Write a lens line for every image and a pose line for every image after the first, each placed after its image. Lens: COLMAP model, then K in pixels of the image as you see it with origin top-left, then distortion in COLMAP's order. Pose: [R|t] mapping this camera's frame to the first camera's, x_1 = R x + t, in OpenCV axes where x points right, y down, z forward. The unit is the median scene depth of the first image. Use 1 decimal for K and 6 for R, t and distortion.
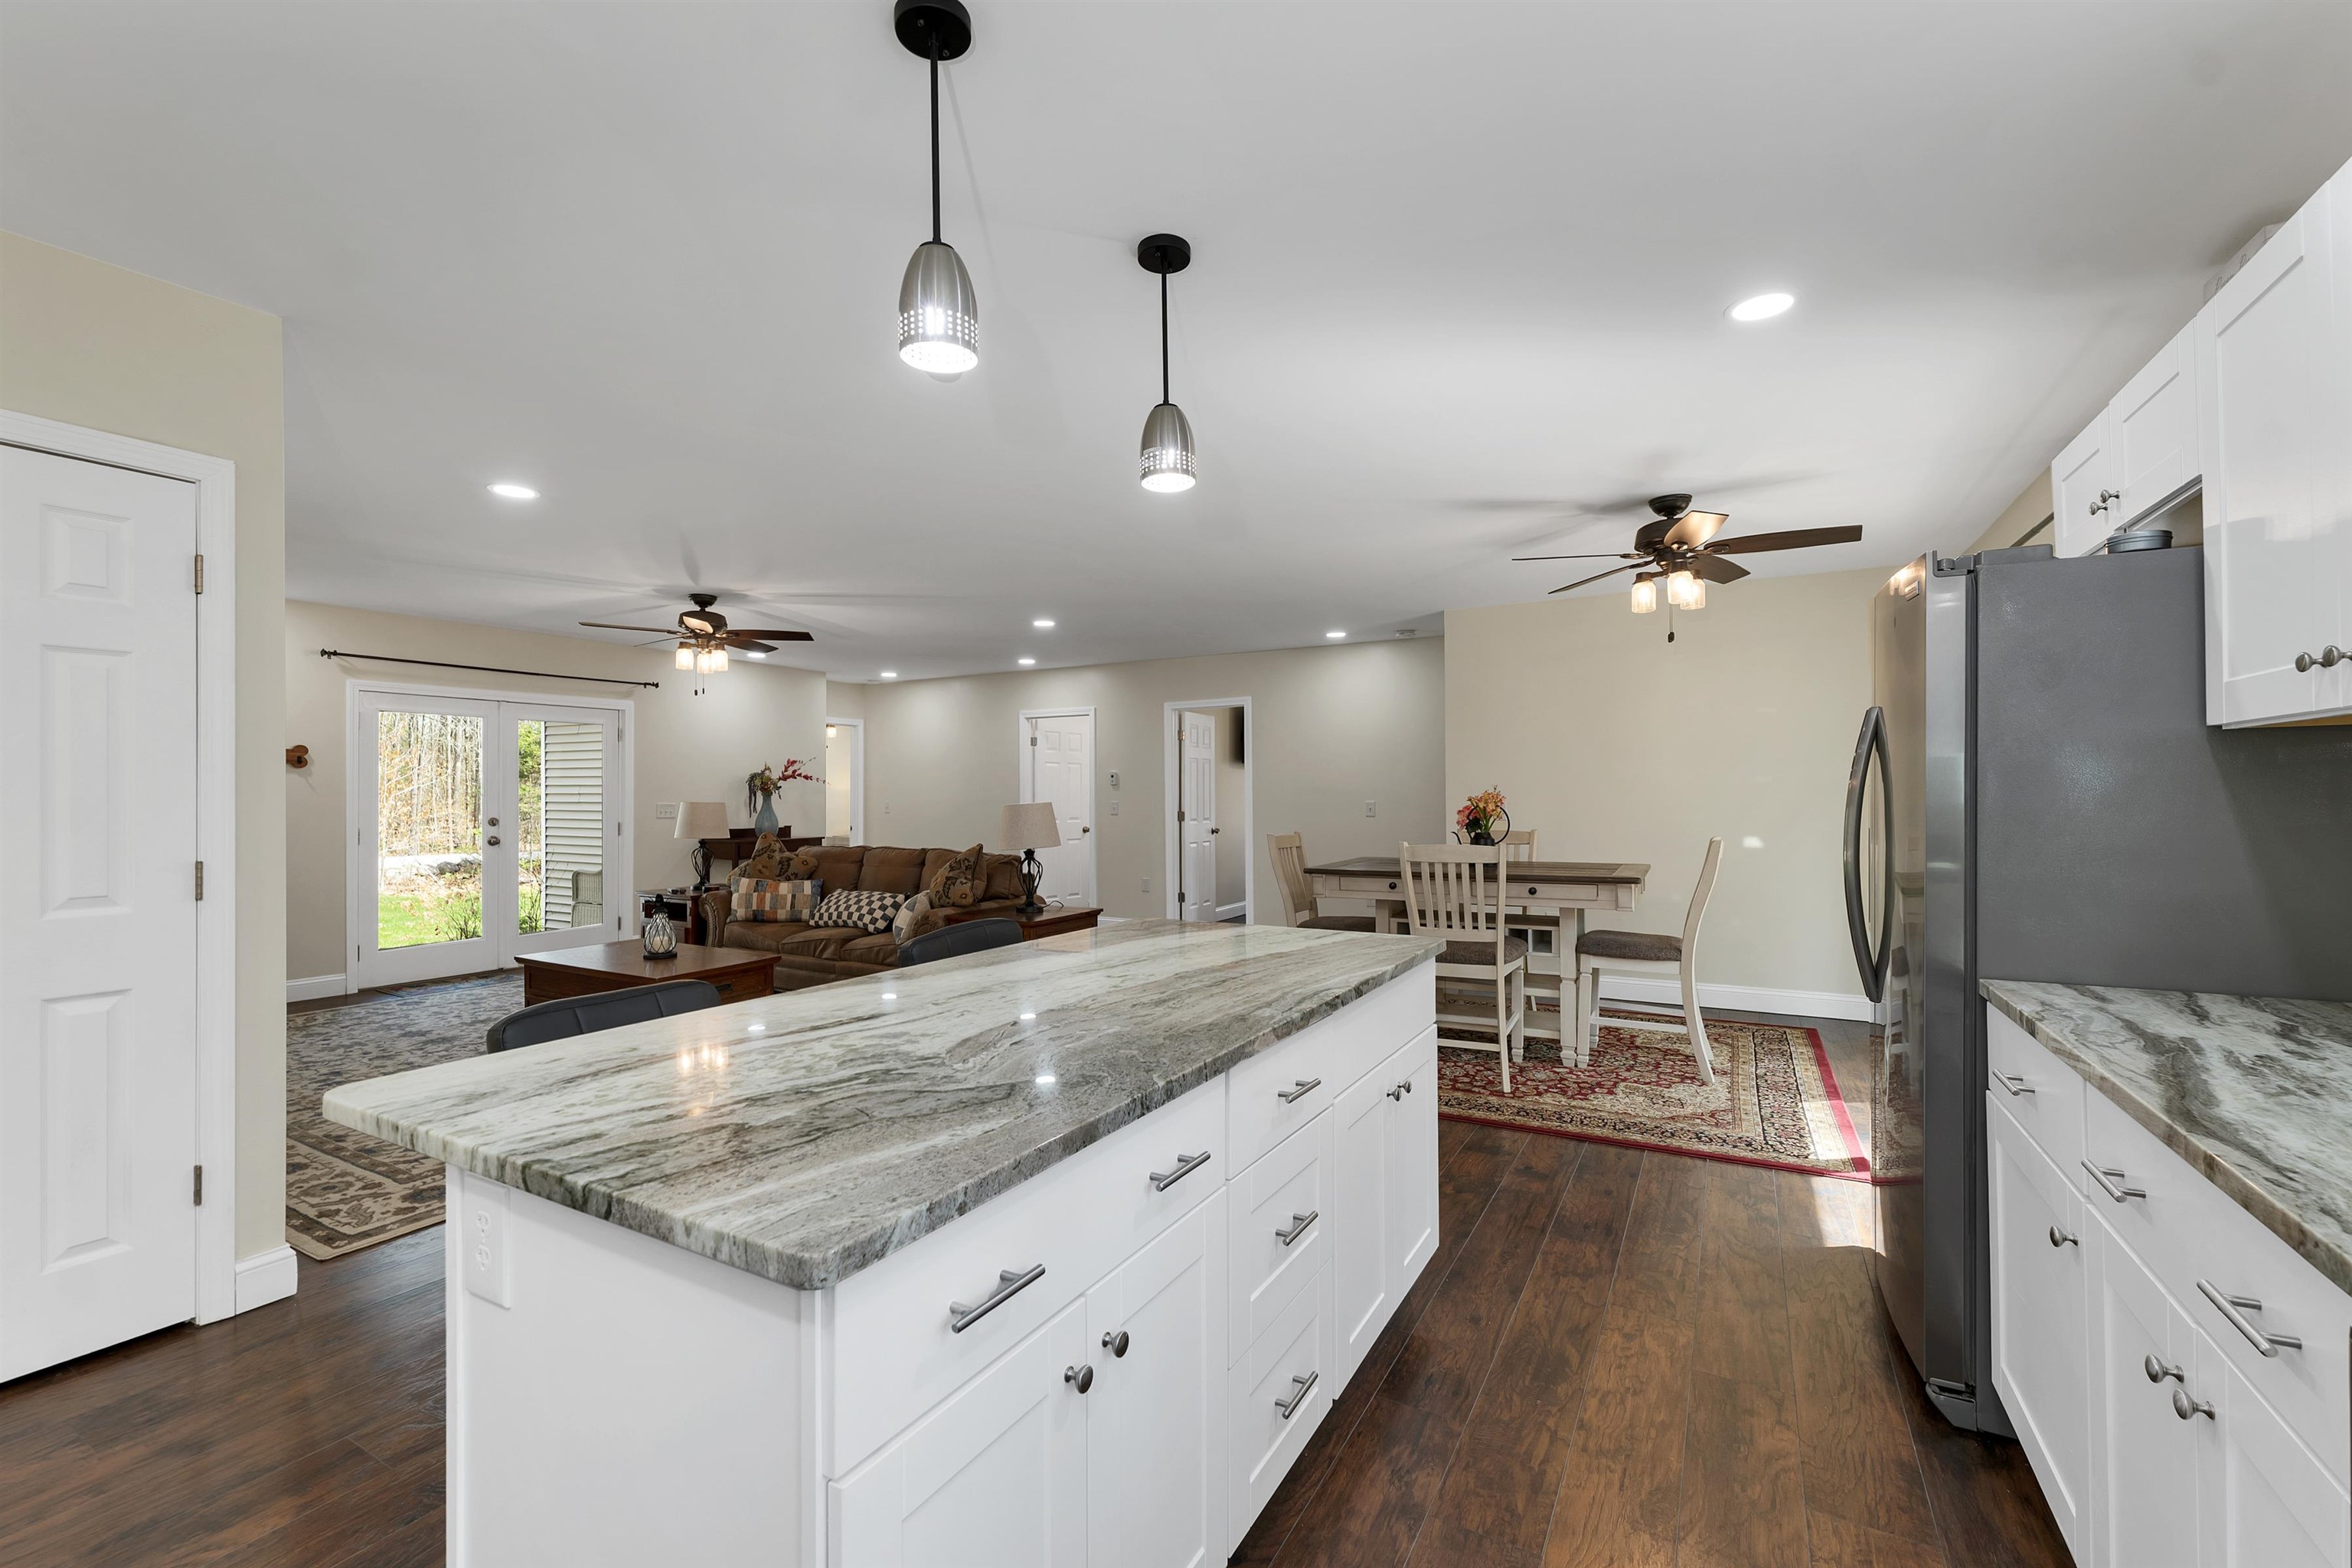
lens RADIAL K [[986.6, 0, 1176.0], [0, 986.6, 784.0], [0, 0, 1]] dist [0.000348, -0.000004]
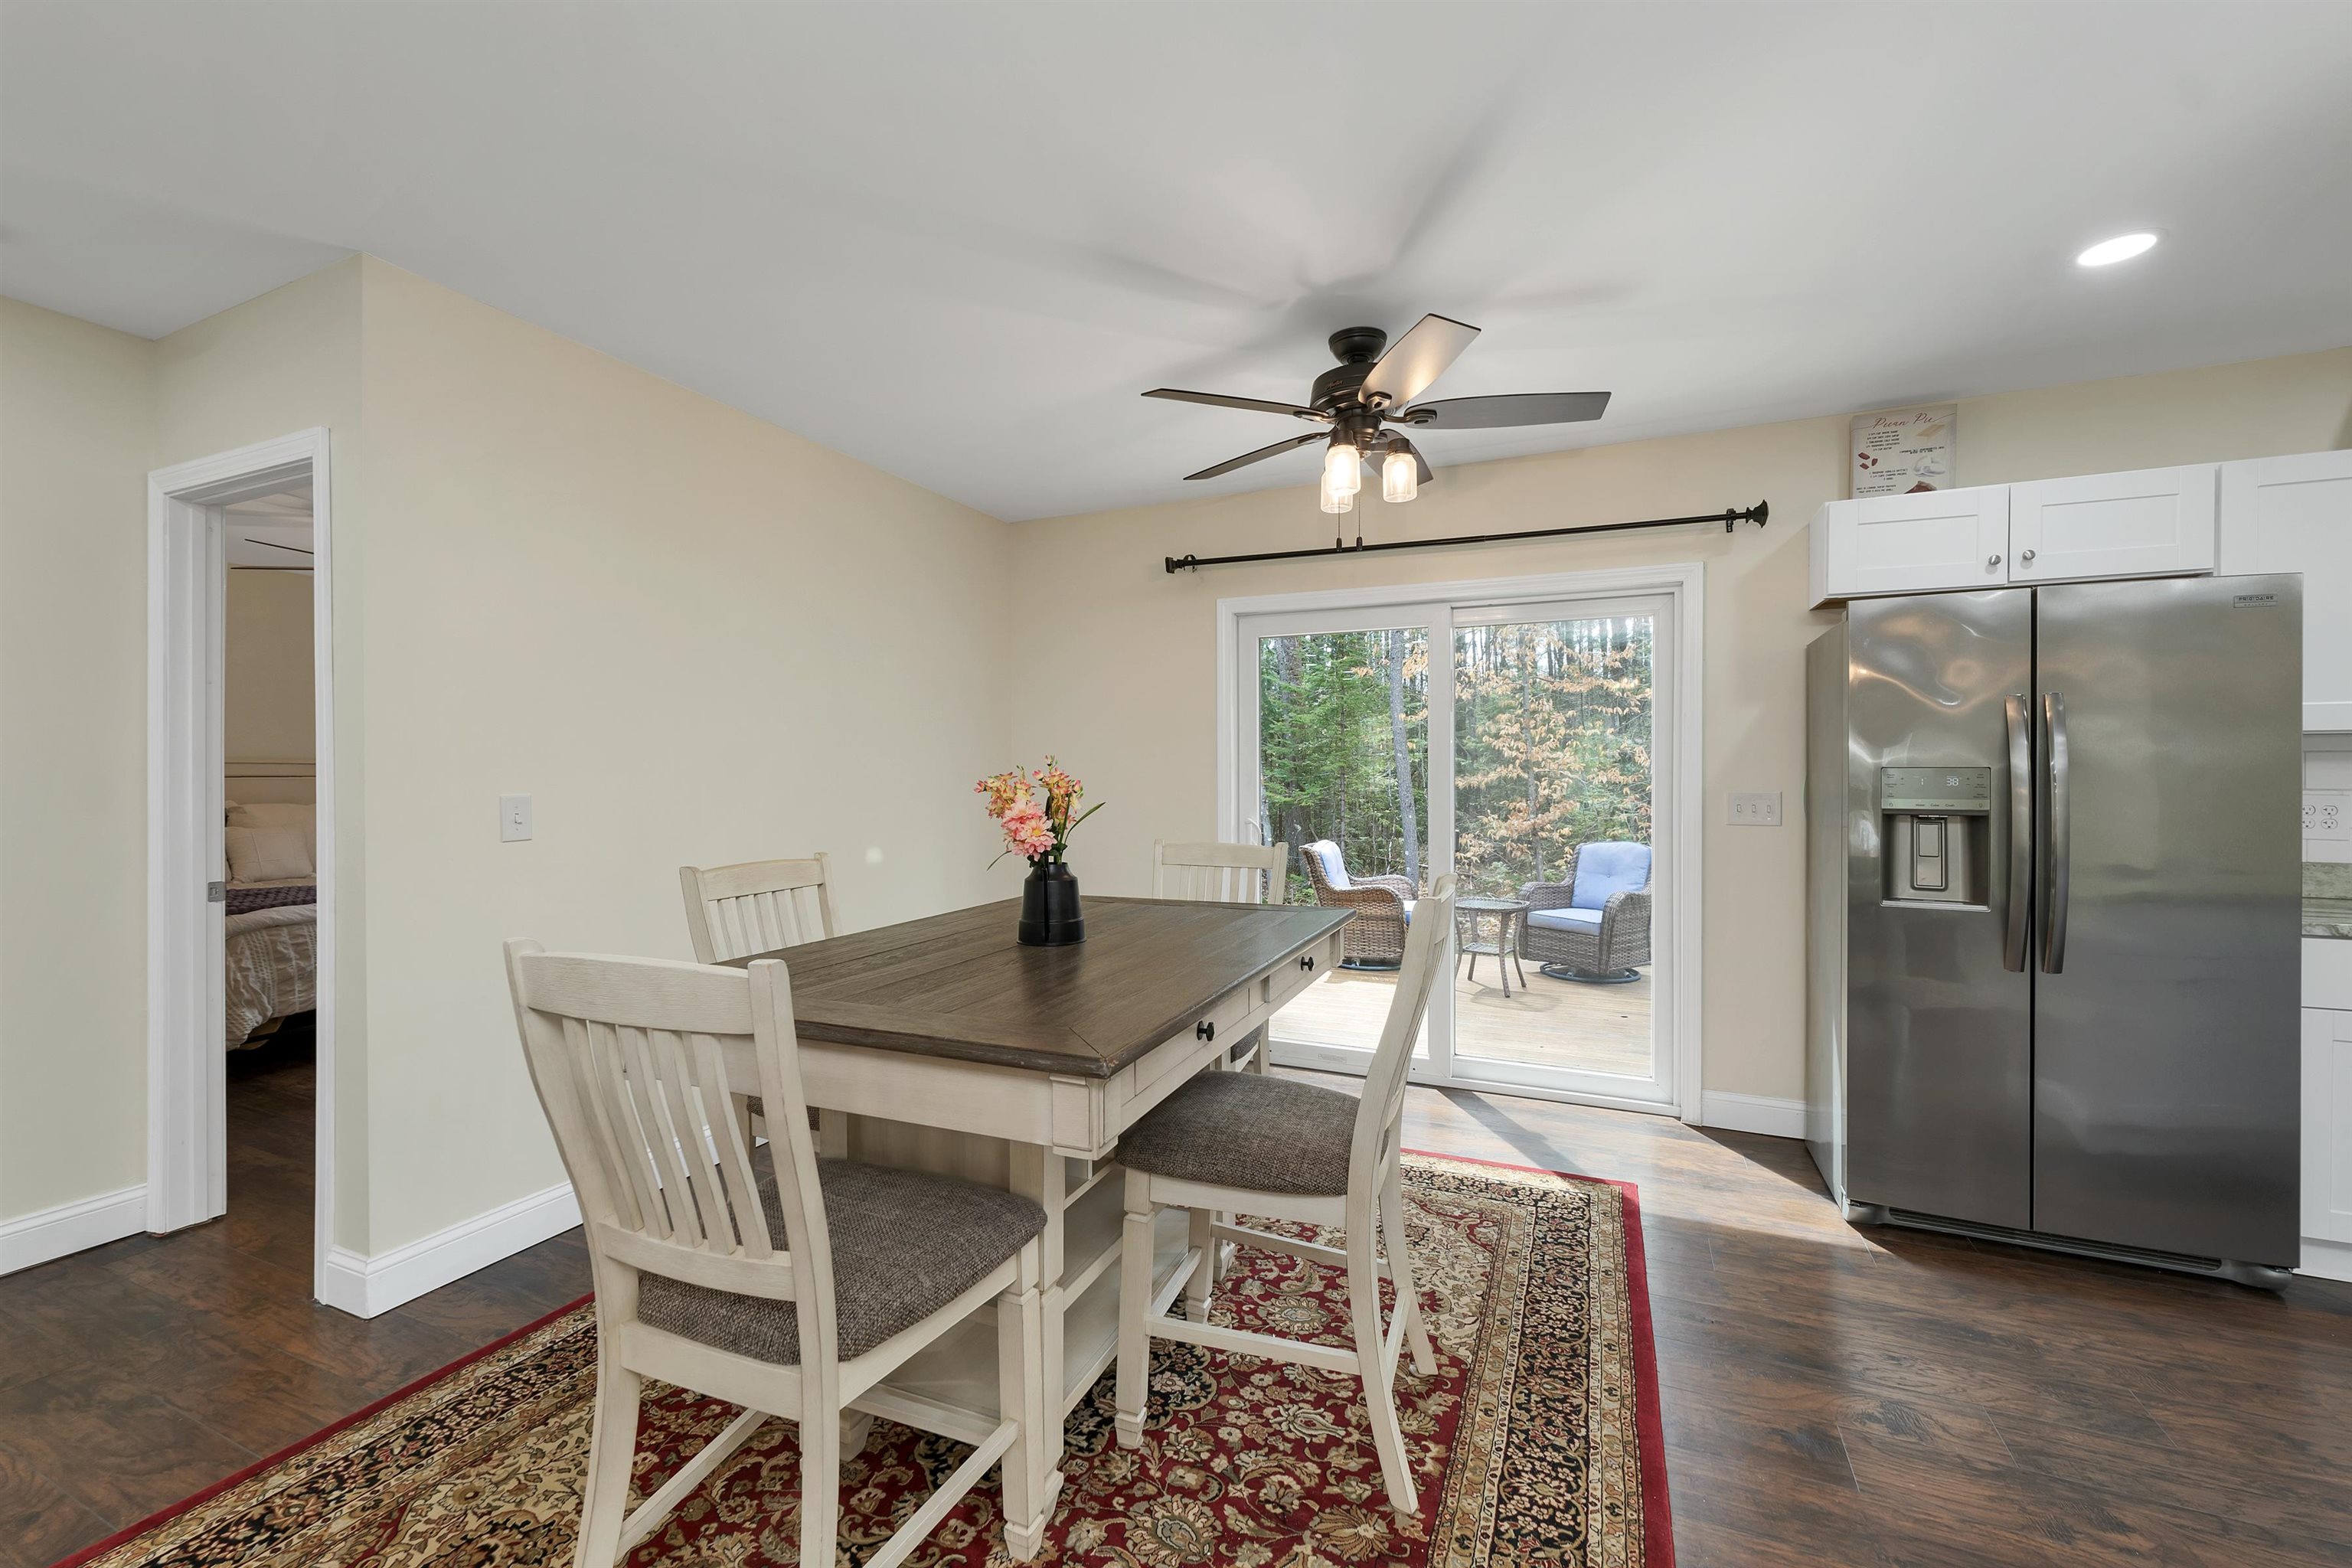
lens RADIAL K [[969.9, 0, 1176.0], [0, 969.9, 784.0], [0, 0, 1]] dist [0.001612, 0.000124]
pose [[-0.081924, -0.004268, 0.996629, -0.139144], [-0.010536, 0.999939, 0.003416, 0.012185], [-0.996583, -0.010220, -0.081964, 1.118821]]
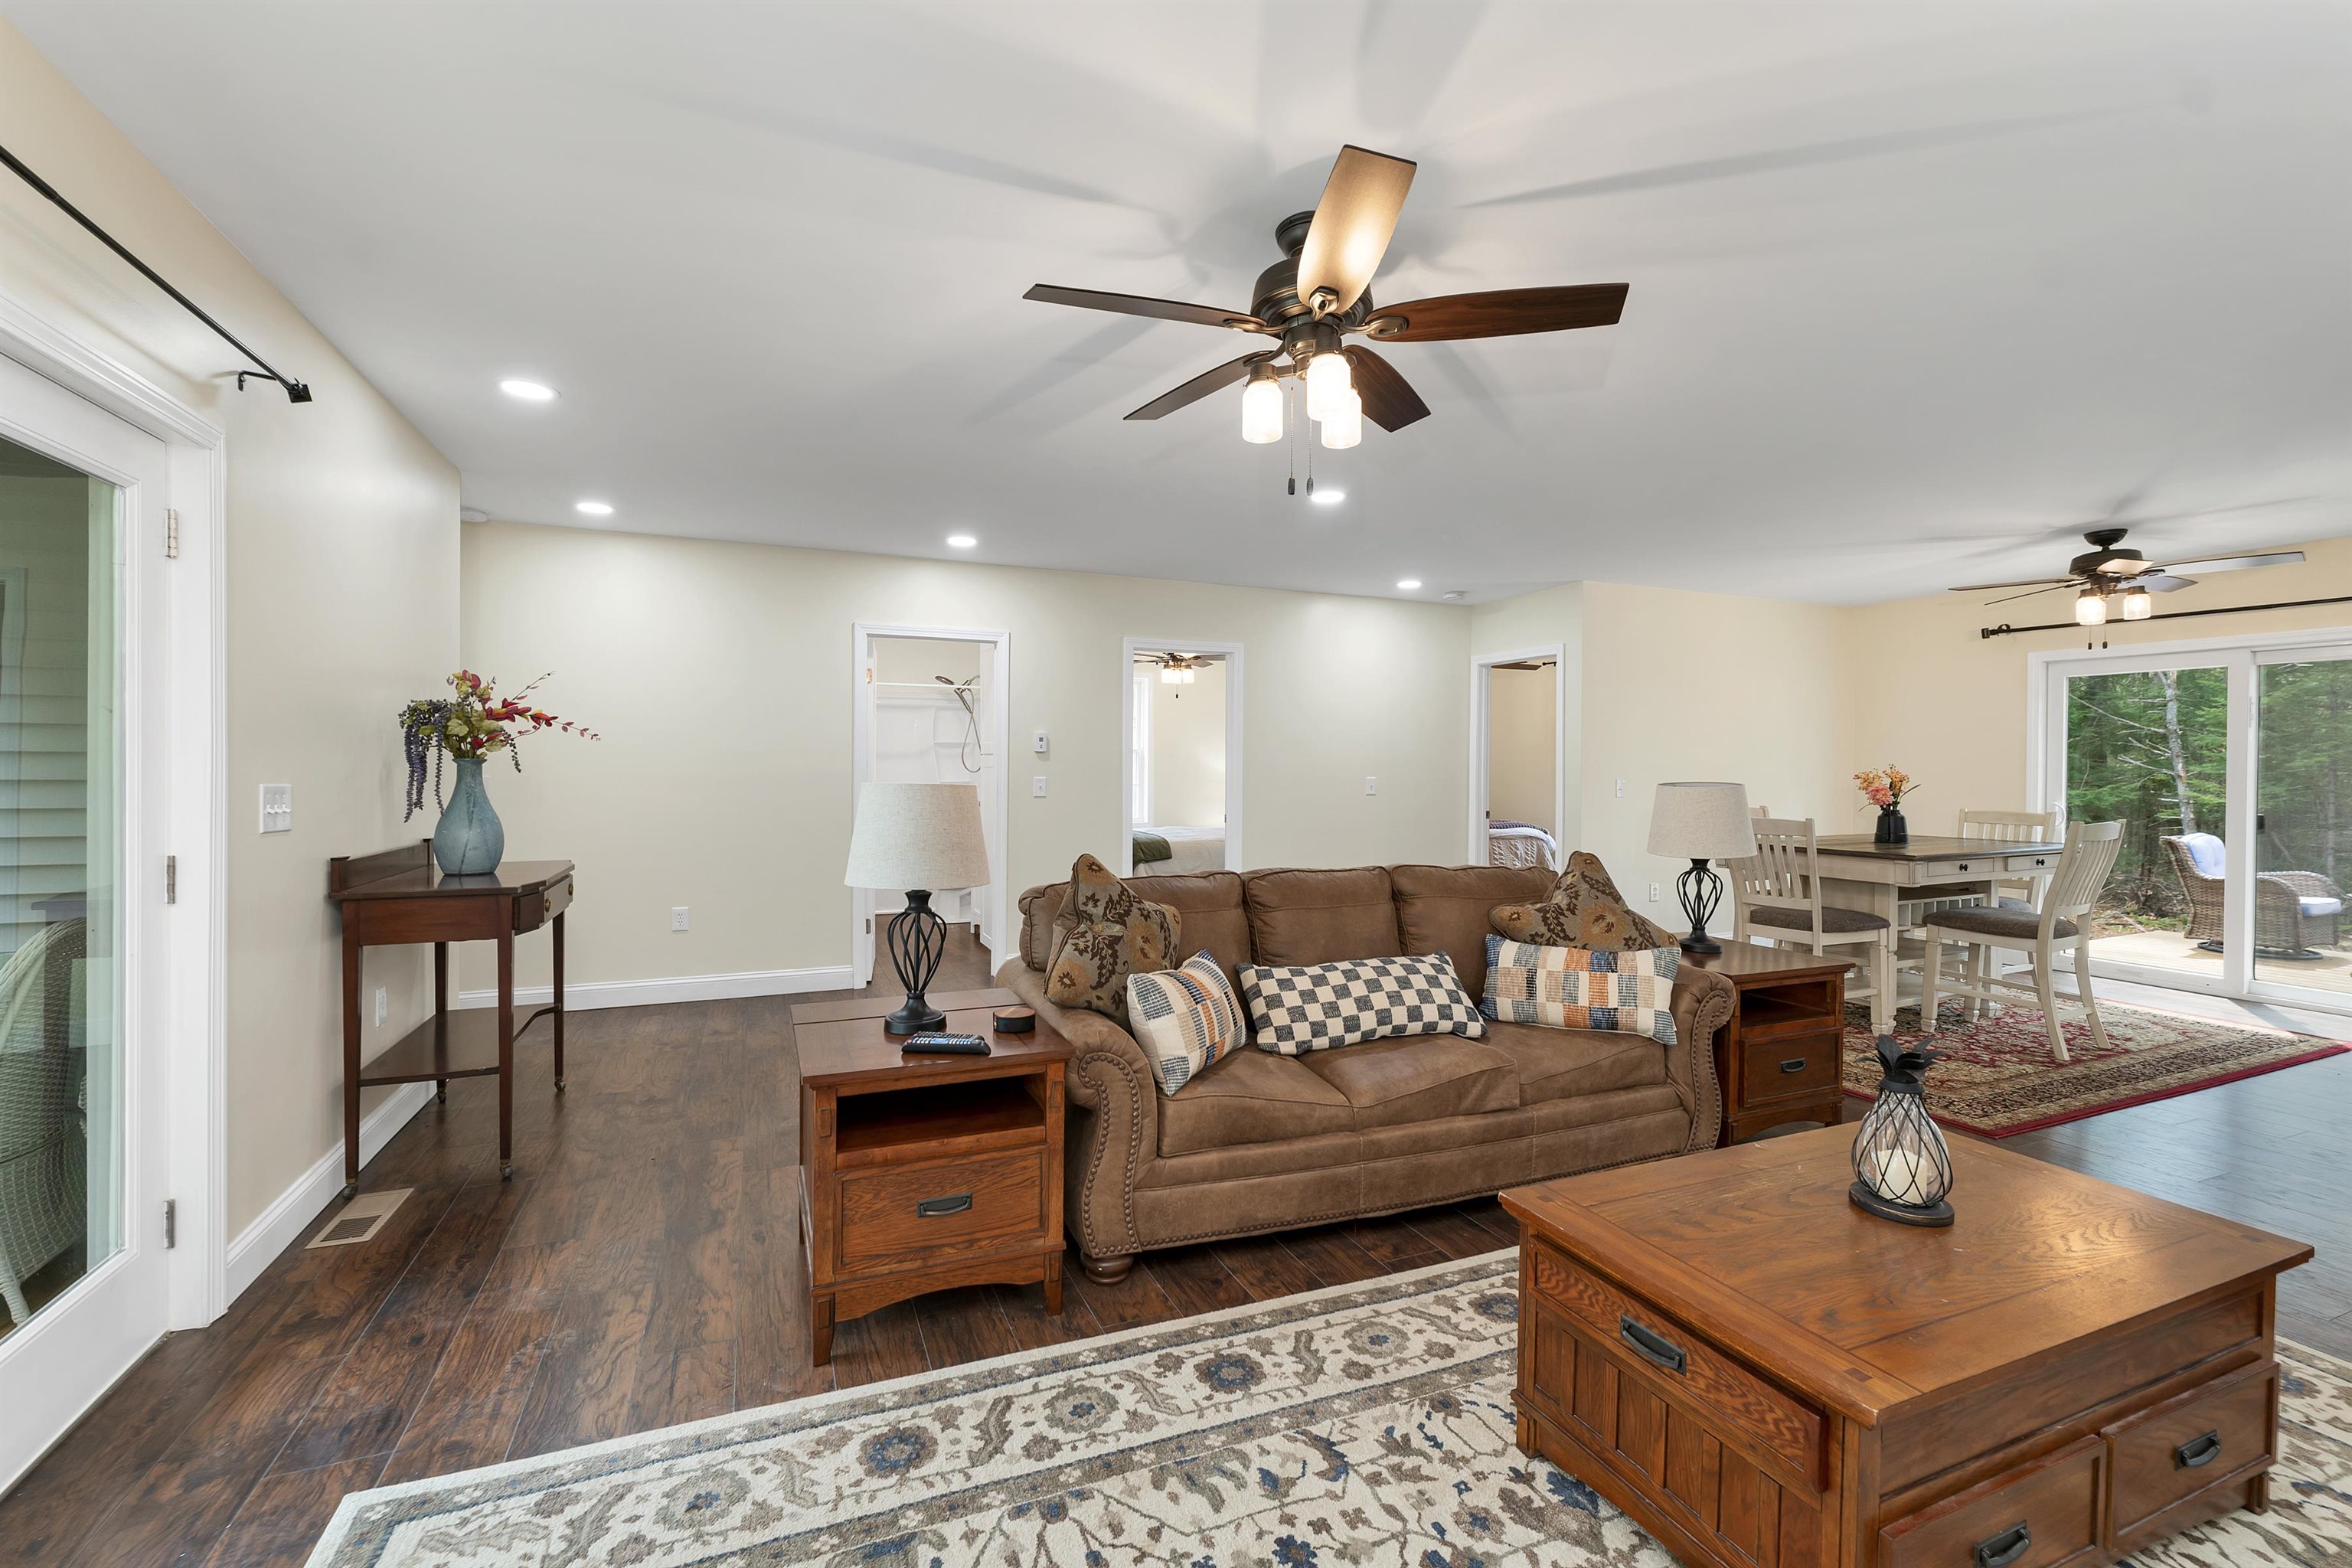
lens RADIAL K [[920.8, 0, 1177.5], [0, 920.8, 767.7], [0, 0, 1]] dist [-0.000638, -0.000042]
pose [[0.638136, 0.006293, 0.769898, -1.038034], [-0.018851, 0.999795, 0.007452, 0.011870], [-0.769693, -0.019269, 0.638123, 1.096742]]
